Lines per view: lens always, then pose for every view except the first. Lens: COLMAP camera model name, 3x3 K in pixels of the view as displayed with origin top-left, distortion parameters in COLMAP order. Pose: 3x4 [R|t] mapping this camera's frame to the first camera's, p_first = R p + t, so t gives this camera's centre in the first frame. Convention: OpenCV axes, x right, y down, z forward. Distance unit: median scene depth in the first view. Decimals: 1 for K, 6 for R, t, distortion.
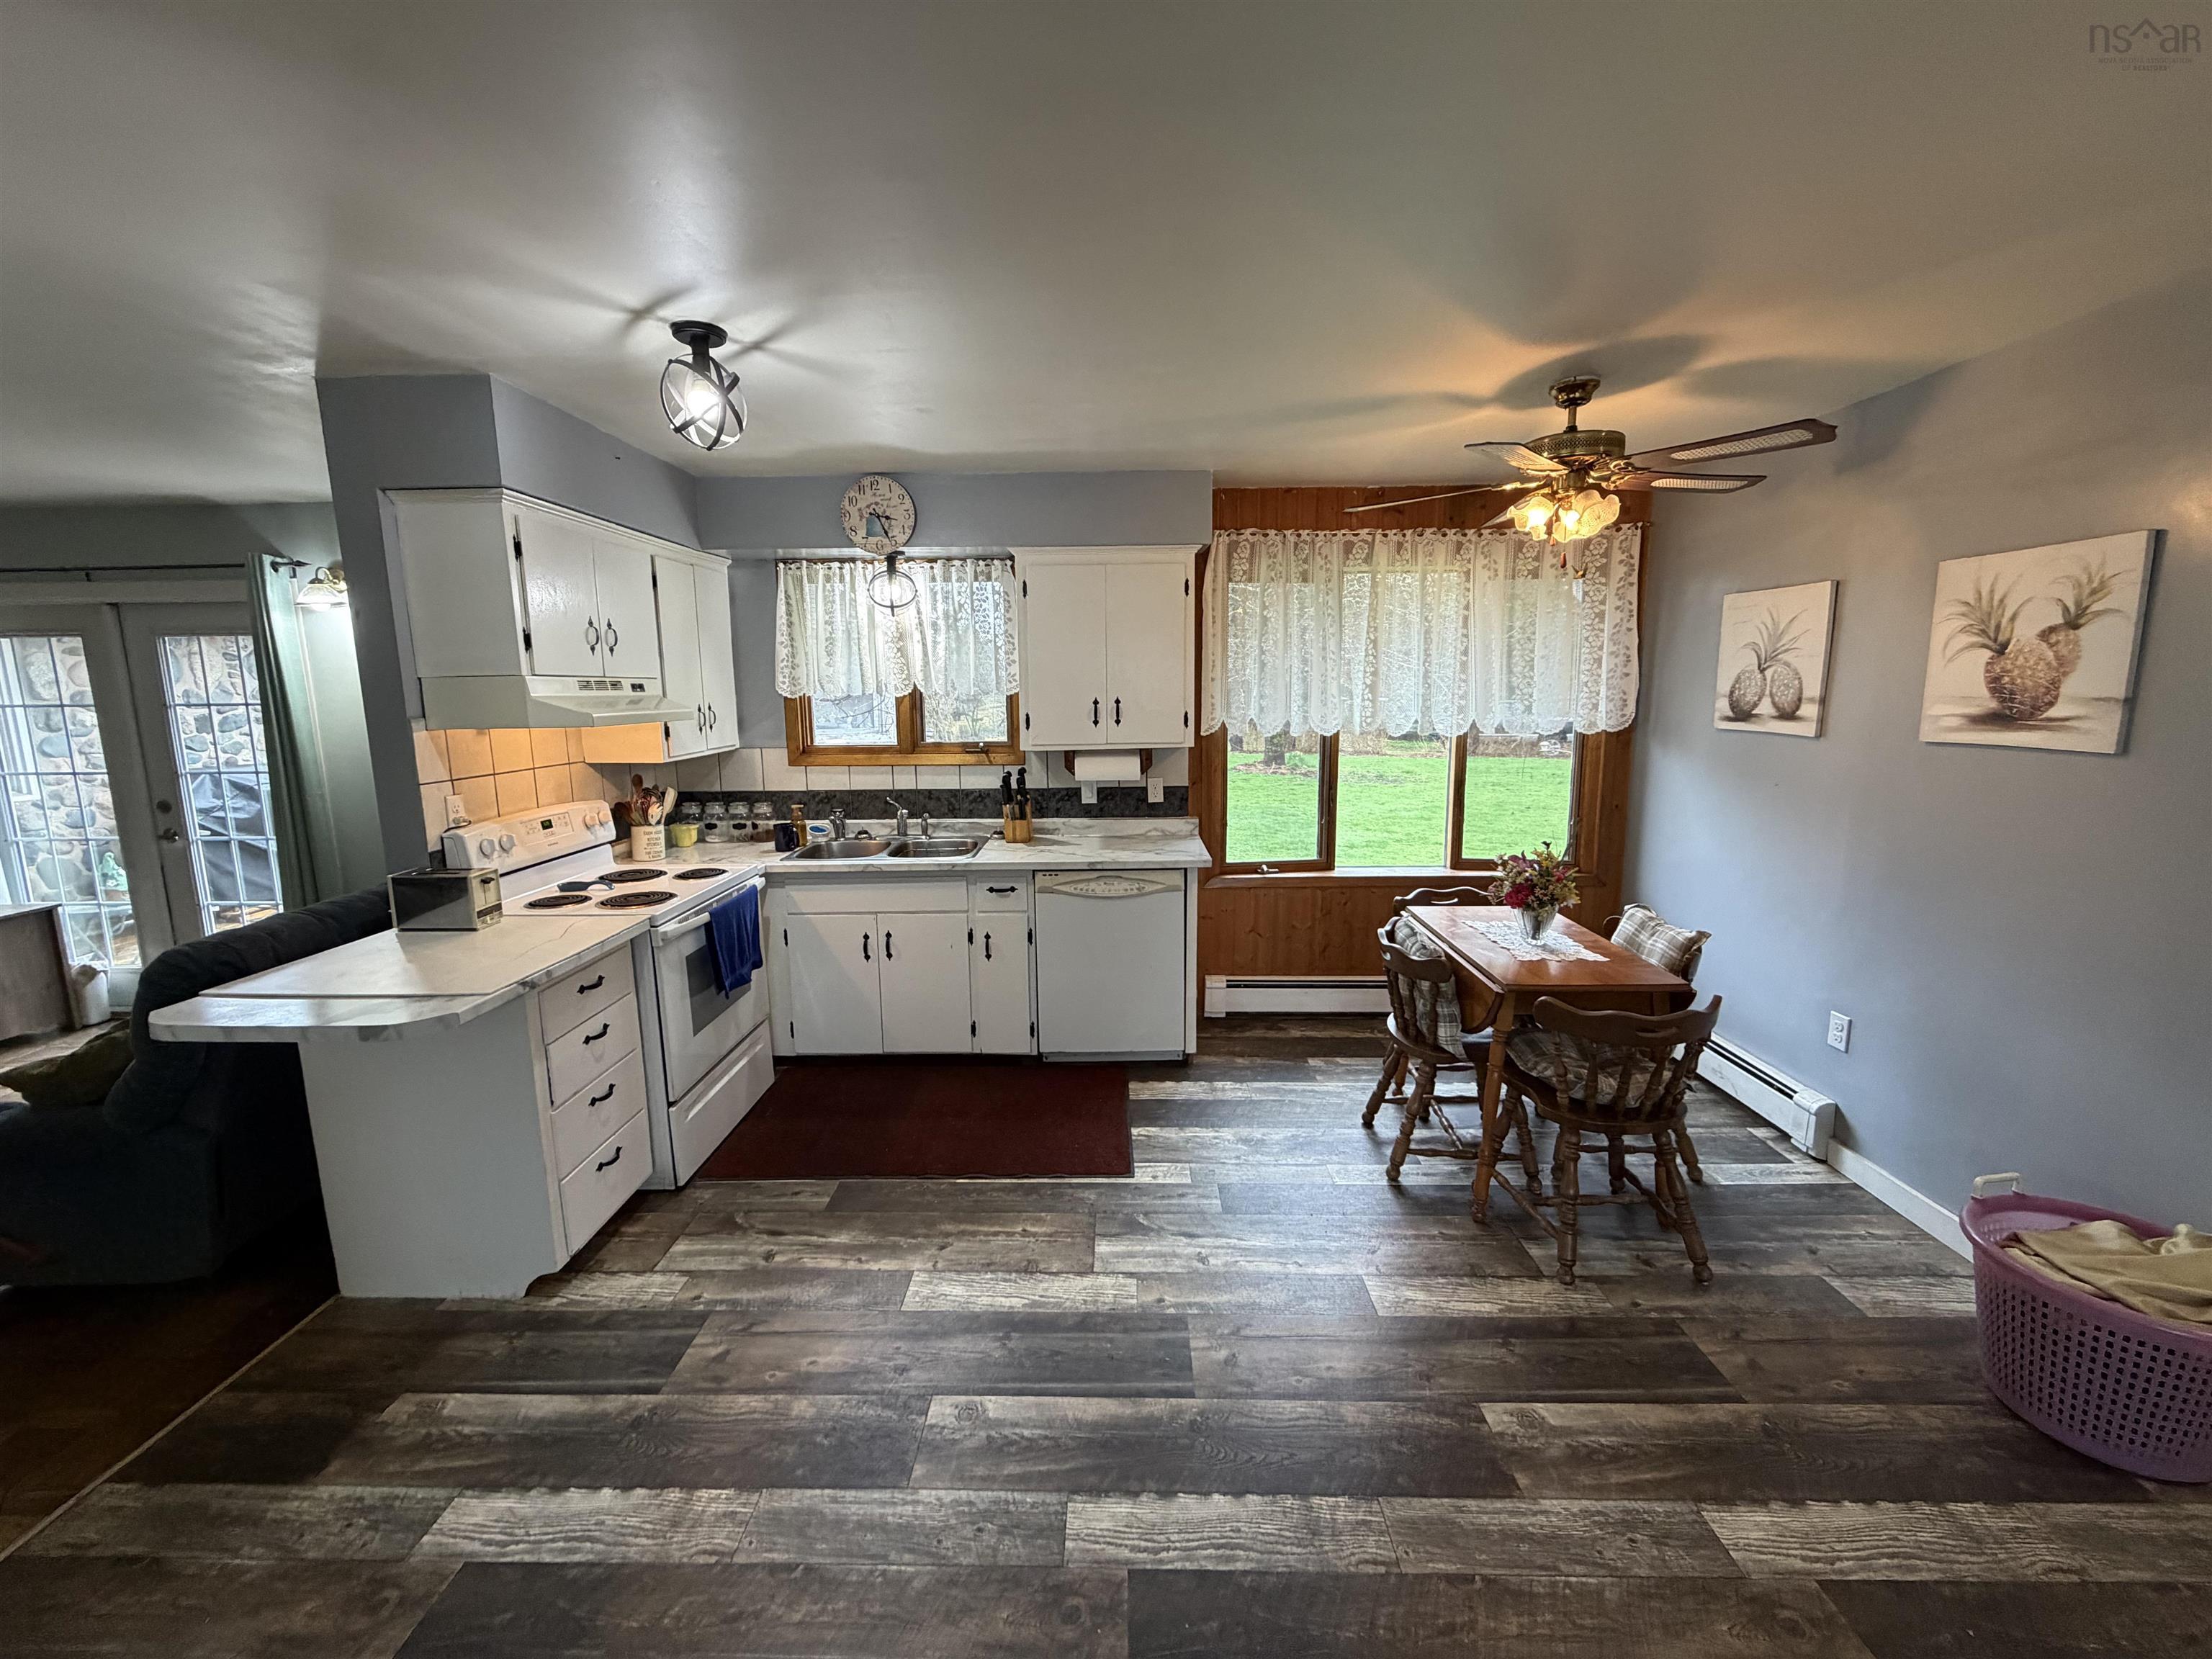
lens RADIAL K [[882.1, 0, 1099.8], [0, 882.1, 825.3], [0, 0, 1]] dist [0.001633, -0.000187]
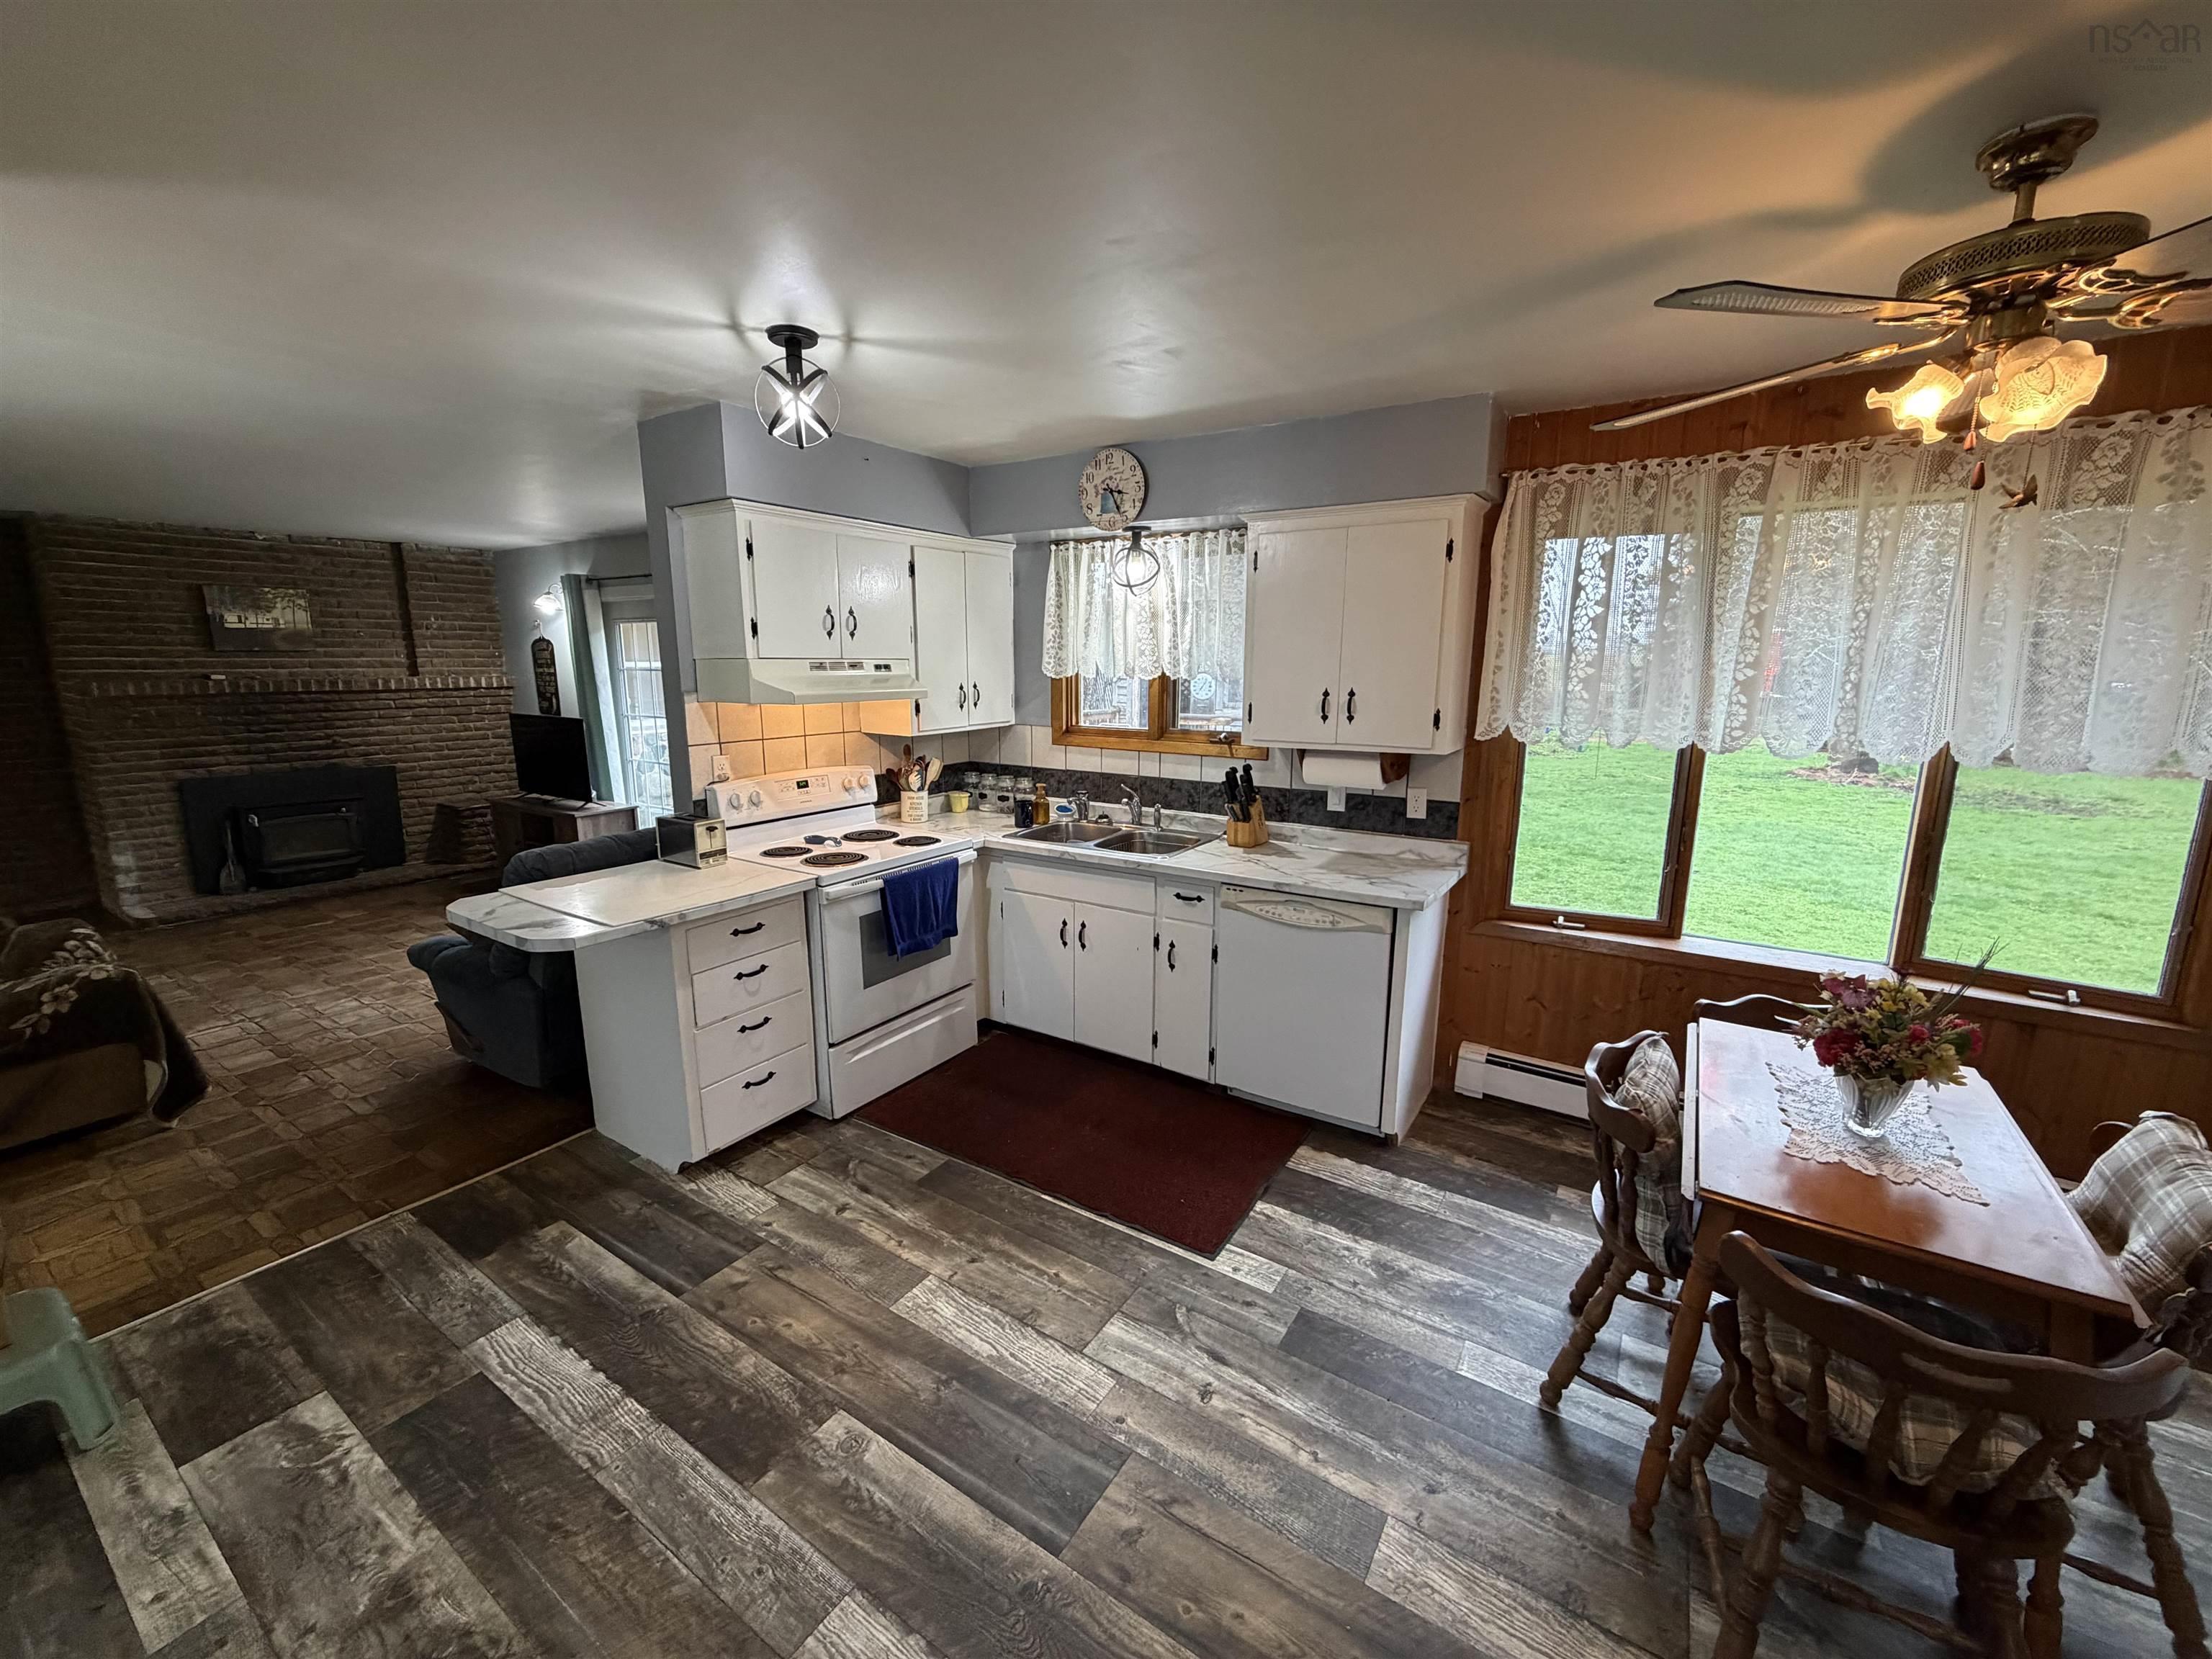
lens RADIAL K [[882.1, 0, 1098.7], [0, 882.1, 824.7], [0, 0, 1]] dist [0.001633, -0.000187]
pose [[0.846717, 0.112252, -0.520066, 0.346006], [-0.094757, 0.993678, 0.060204, -0.059659], [0.523537, -0.001696, 0.852001, 0.223384]]
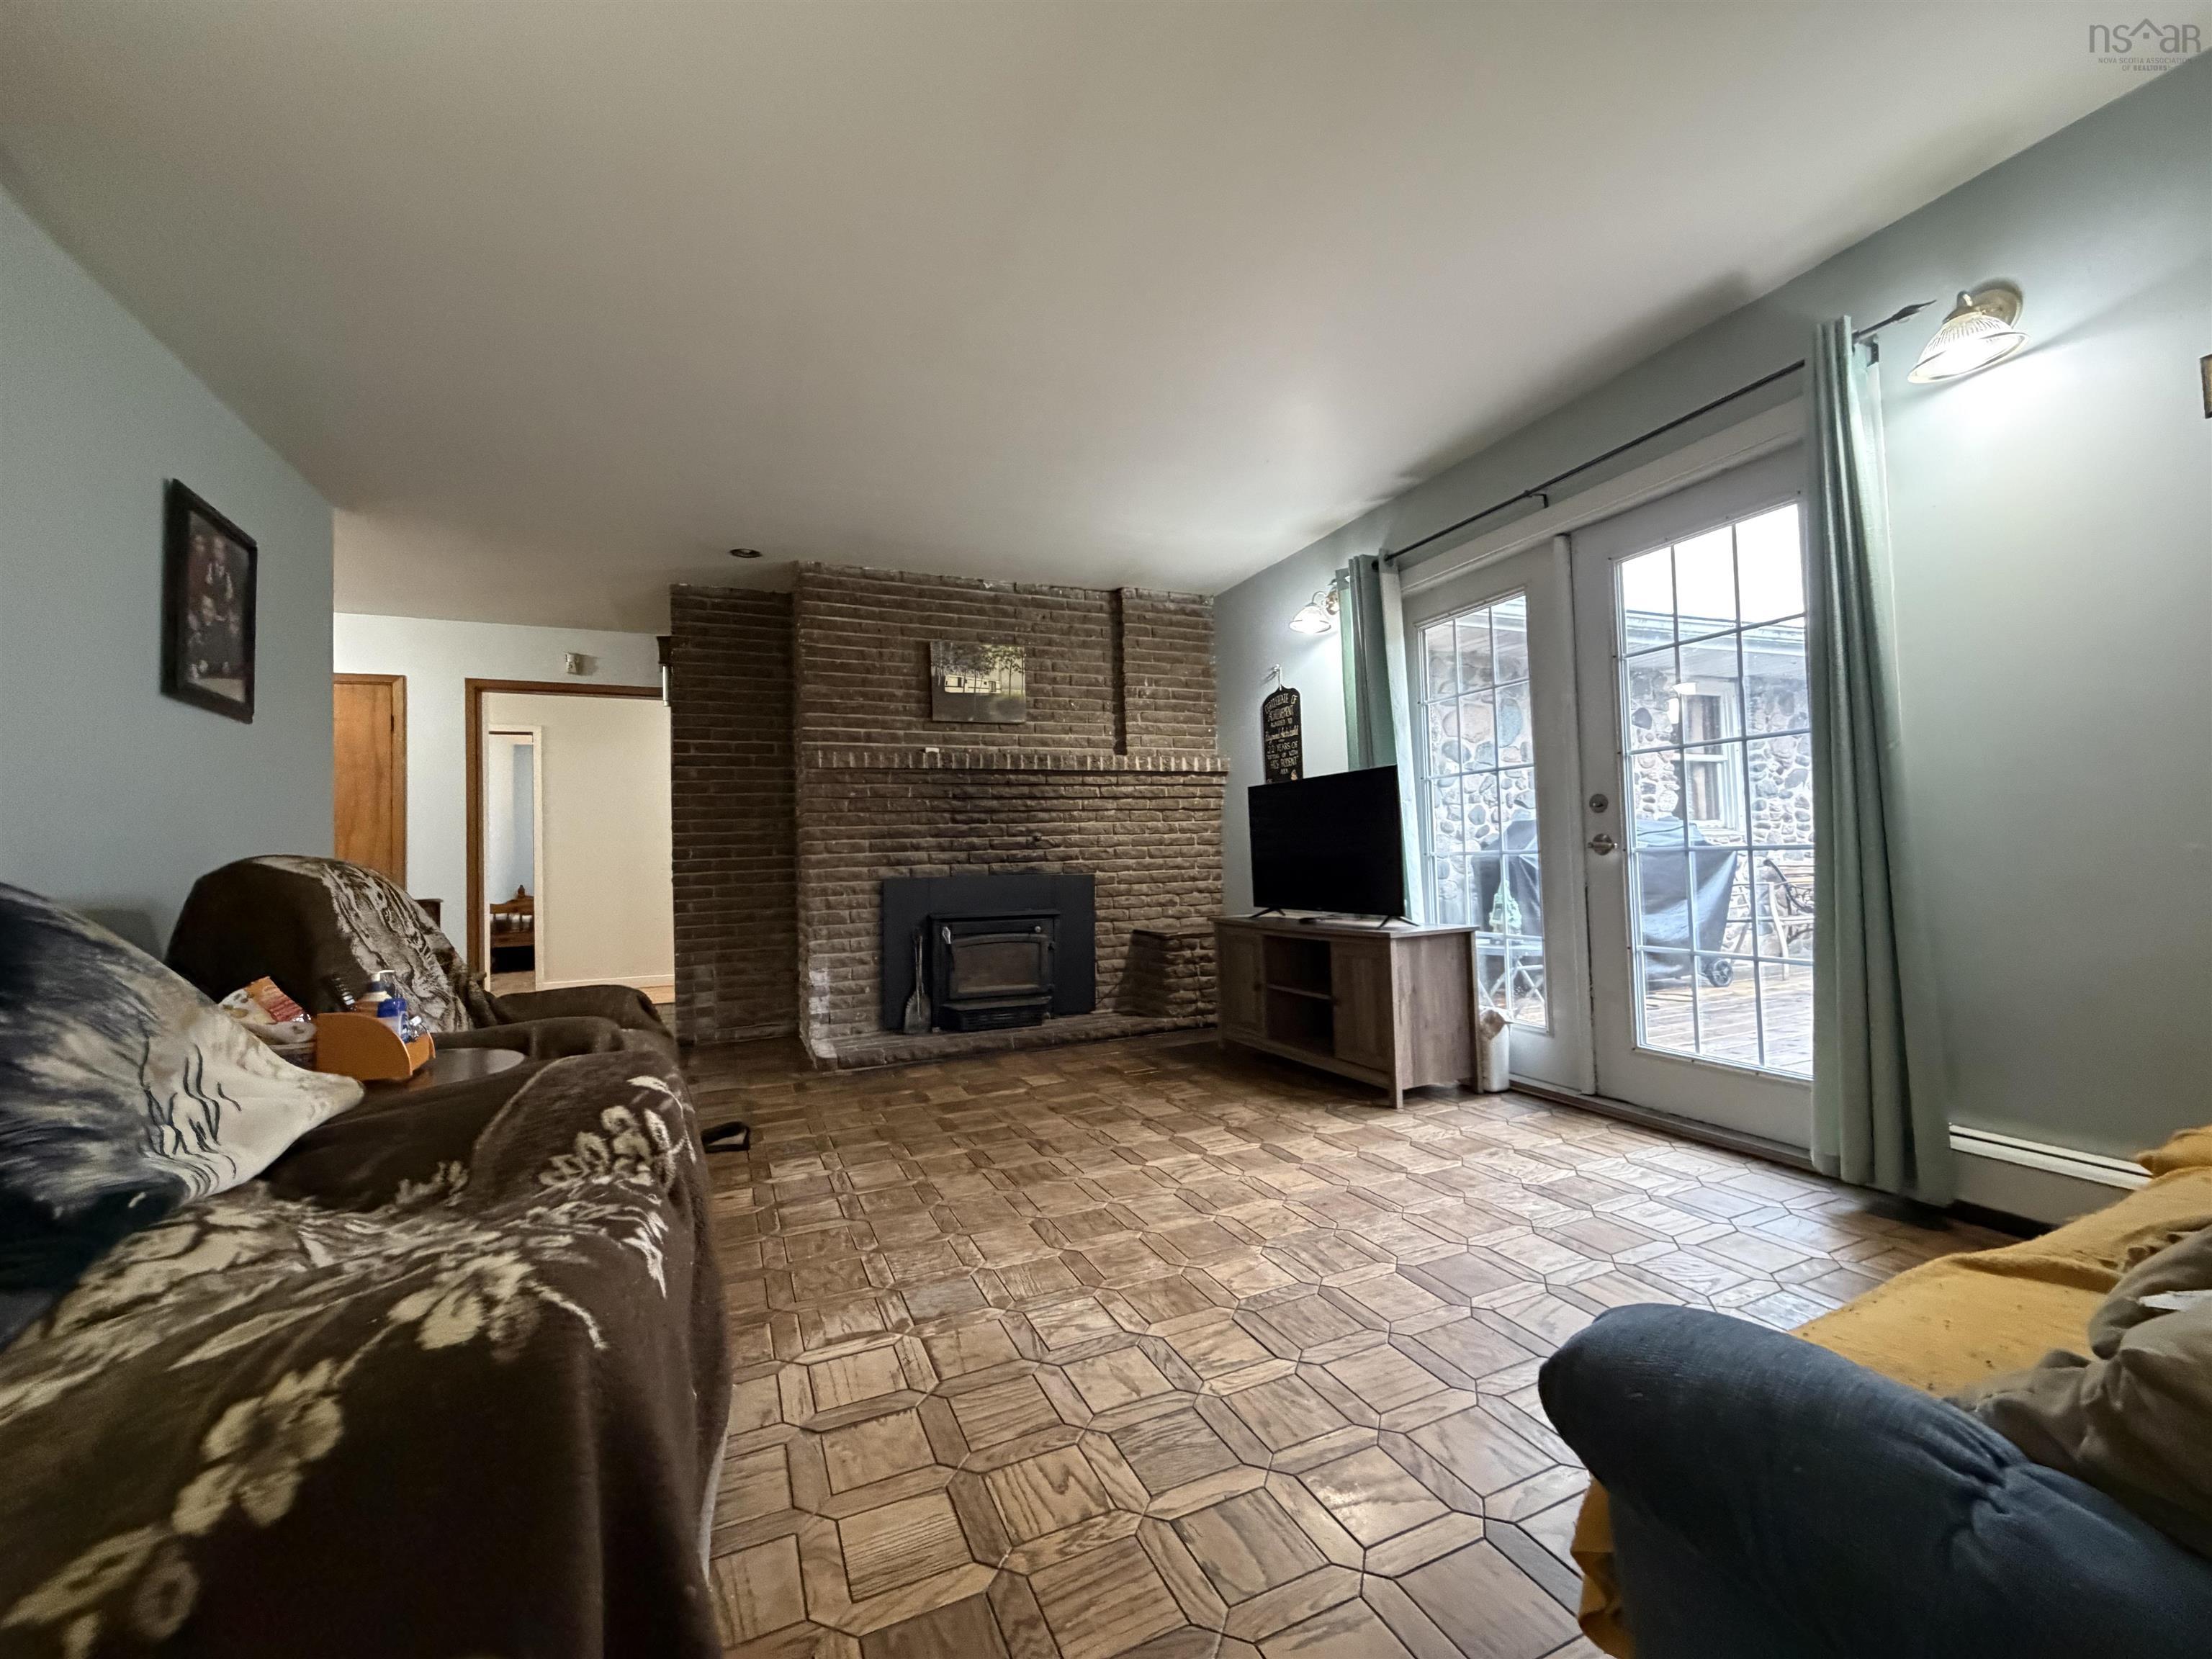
lens RADIAL K [[882.1, 0, 1103.6], [0, 882.1, 827.7], [0, 0, 1]] dist [0.001633, -0.000187]
pose [[0.421305, -0.034558, -0.906260, -0.885577], [-0.113819, 0.989358, -0.090640, 0.163692], [0.899748, 0.141337, 0.412888, 0.532626]]
